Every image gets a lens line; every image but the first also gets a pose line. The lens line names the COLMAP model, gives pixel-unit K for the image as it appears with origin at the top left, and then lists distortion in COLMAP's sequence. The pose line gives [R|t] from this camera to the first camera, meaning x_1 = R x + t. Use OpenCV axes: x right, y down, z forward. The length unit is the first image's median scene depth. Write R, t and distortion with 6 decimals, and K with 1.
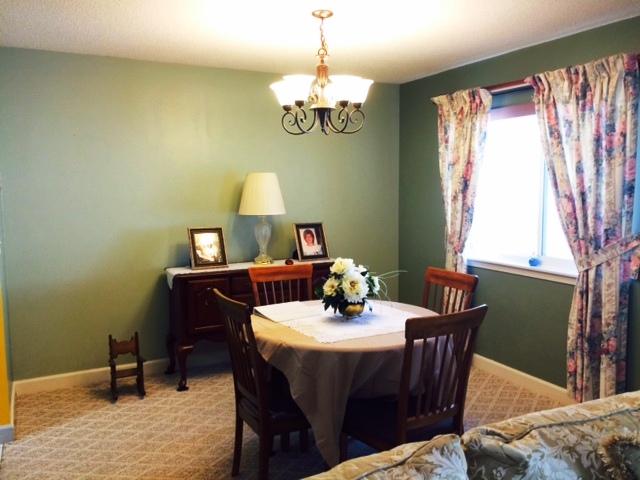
lens RADIAL K [[551.1, 0, 323.3], [0, 551.1, 245.9], [0, 0, 1]] dist [0.056115, -0.046405]
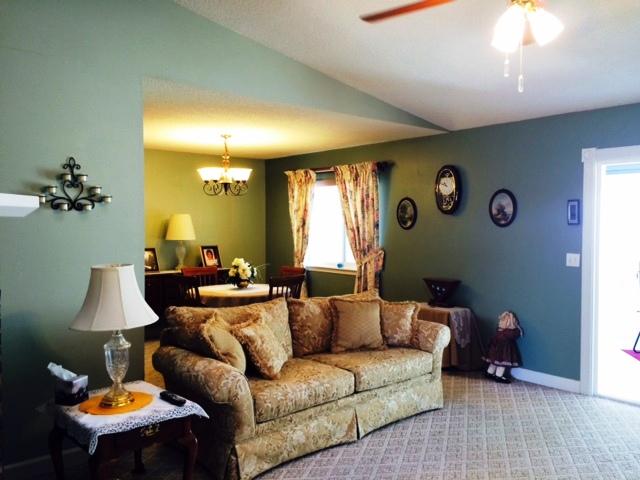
lens RADIAL K [[551.1, 0, 325.1], [0, 551.1, 241.1], [0, 0, 1]] dist [0.056115, -0.046405]
pose [[0.970433, -0.000389, 0.241371, -0.116326], [0.019038, 0.997007, -0.074937, 0.095147], [-0.240619, 0.077316, 0.967535, -0.834192]]
